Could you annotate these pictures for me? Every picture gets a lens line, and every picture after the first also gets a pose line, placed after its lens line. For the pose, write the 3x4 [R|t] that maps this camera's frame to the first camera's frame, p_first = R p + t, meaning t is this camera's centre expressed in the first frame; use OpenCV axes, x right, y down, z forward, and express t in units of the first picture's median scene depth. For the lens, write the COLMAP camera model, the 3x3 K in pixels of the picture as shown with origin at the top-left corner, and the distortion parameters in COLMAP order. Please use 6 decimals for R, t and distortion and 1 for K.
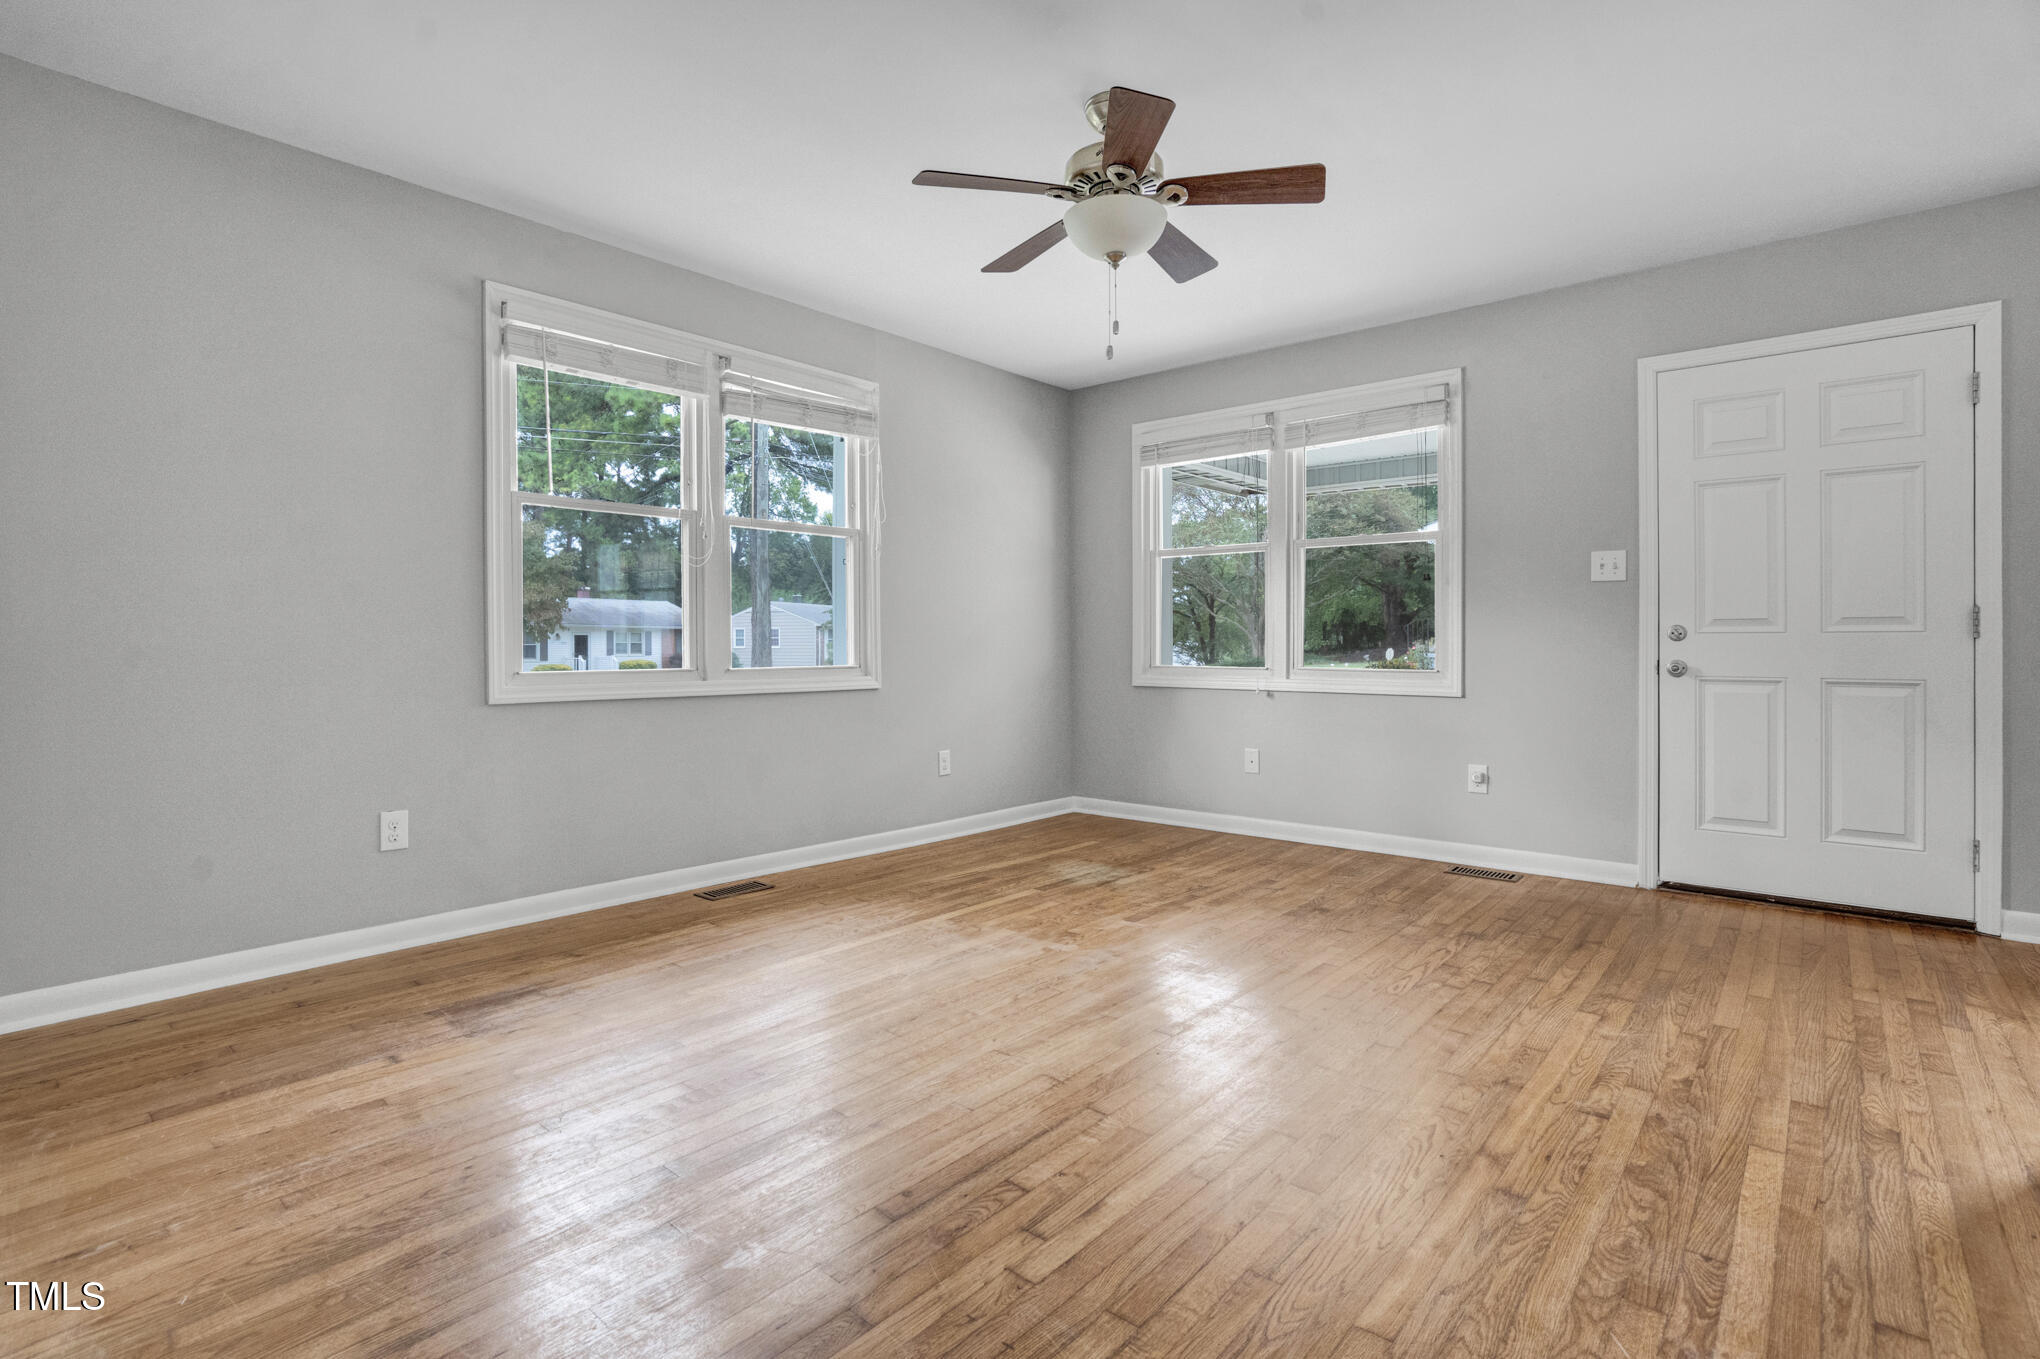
lens RADIAL K [[975.6, 0, 1020.0], [0, 975.6, 679.5], [0, 0, 1]] dist [-0.063510, 0.029181]
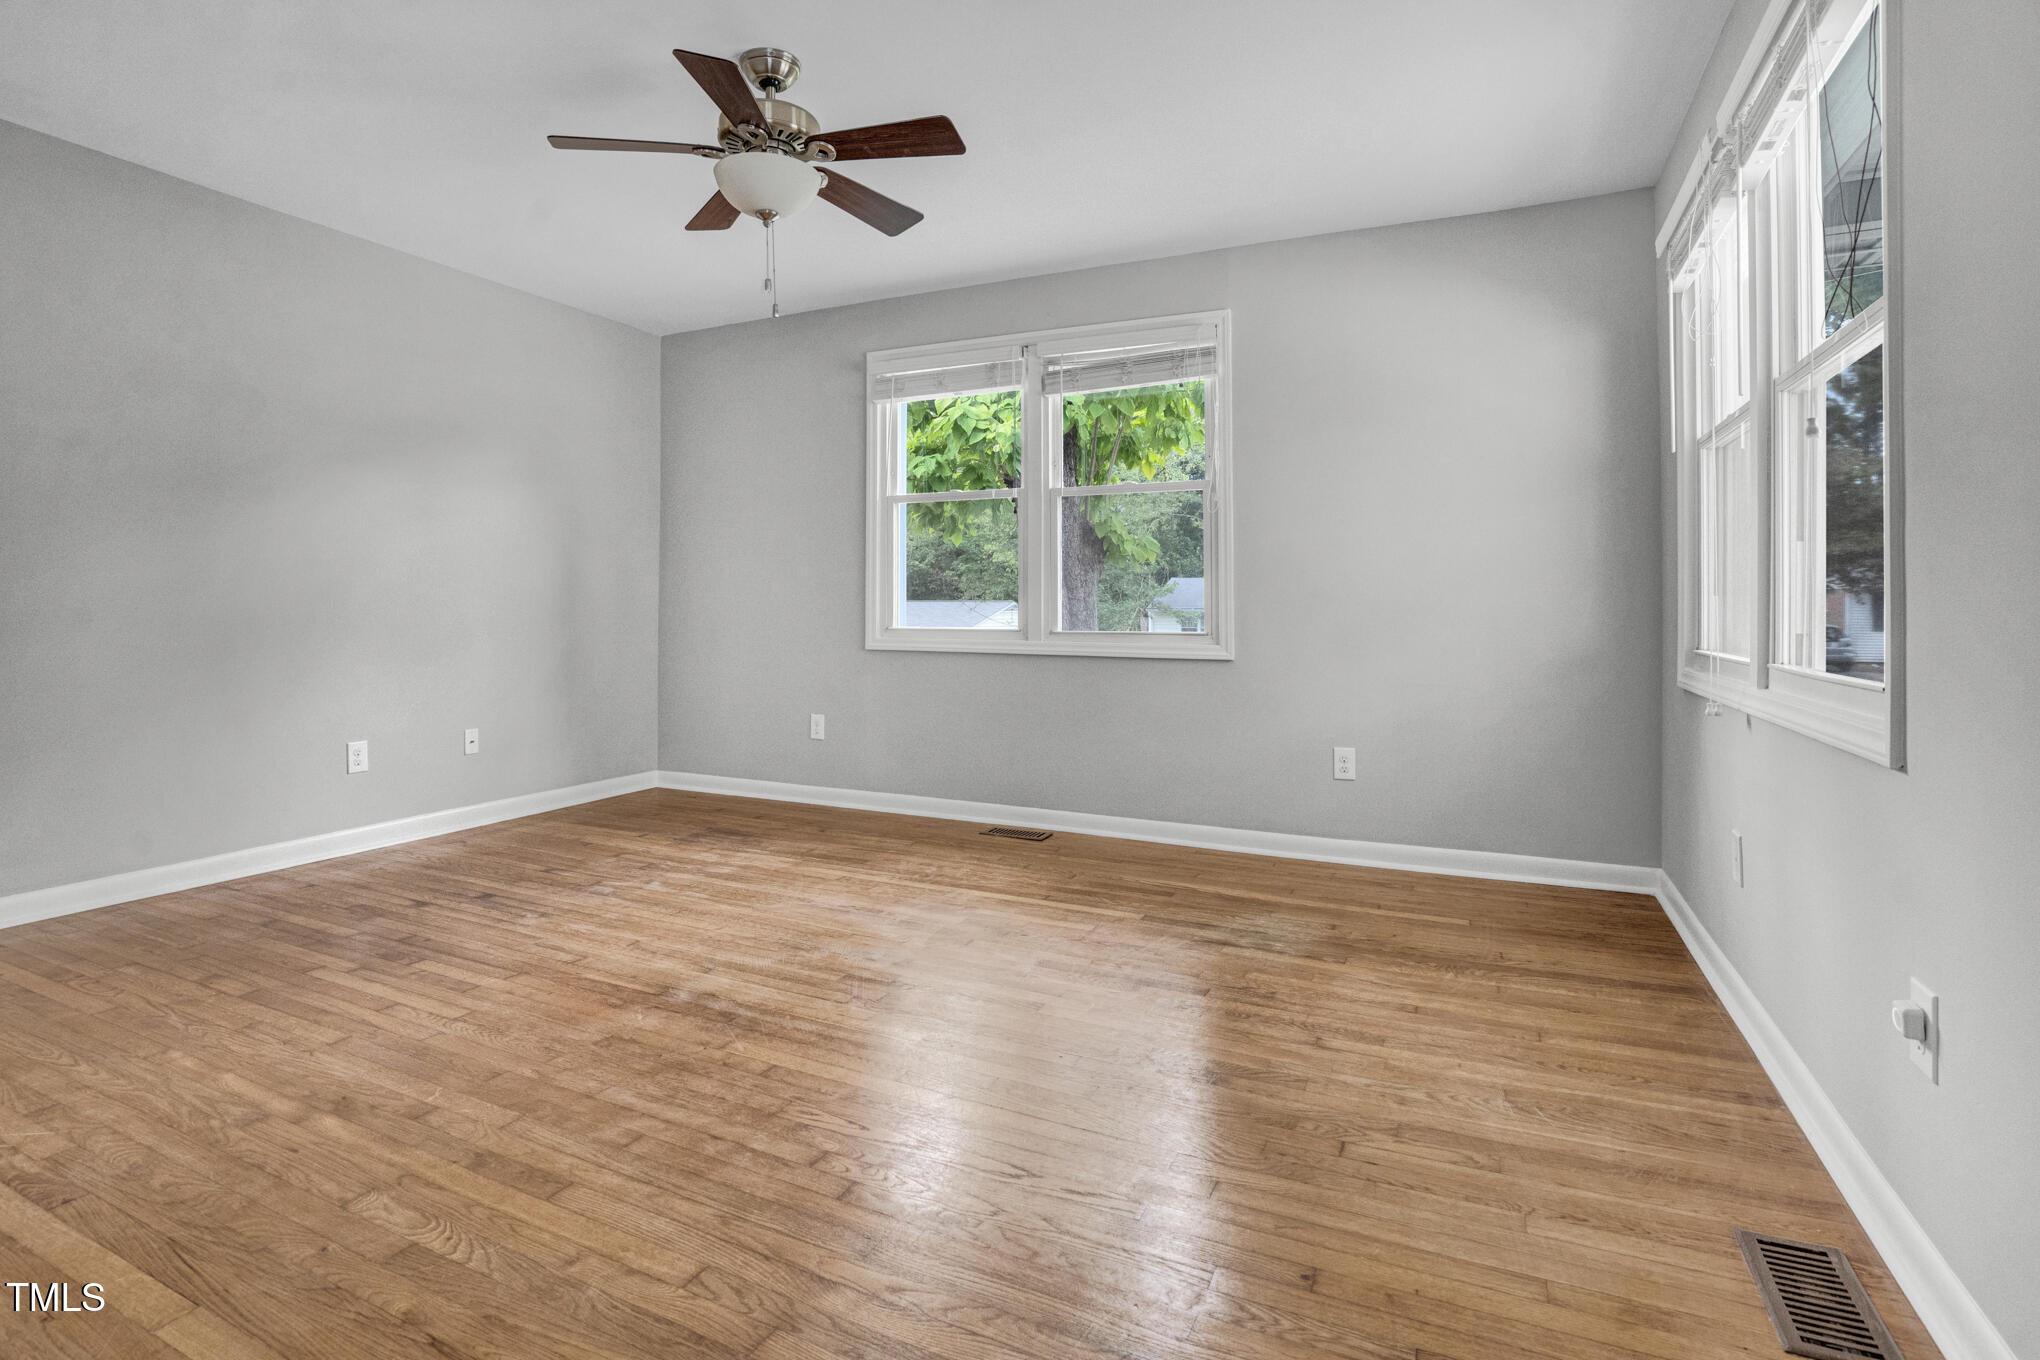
lens RADIAL K [[1008.0, 0, 975.5], [0, 1008.0, 622.3], [0, 0, 1]] dist [-0.064293, 0.021144]
pose [[0.243479, 0.014487, -0.969798, 1.004202], [-0.039023, 0.999225, 0.005130, -0.030512], [0.969121, 0.036596, 0.243855, 0.855025]]
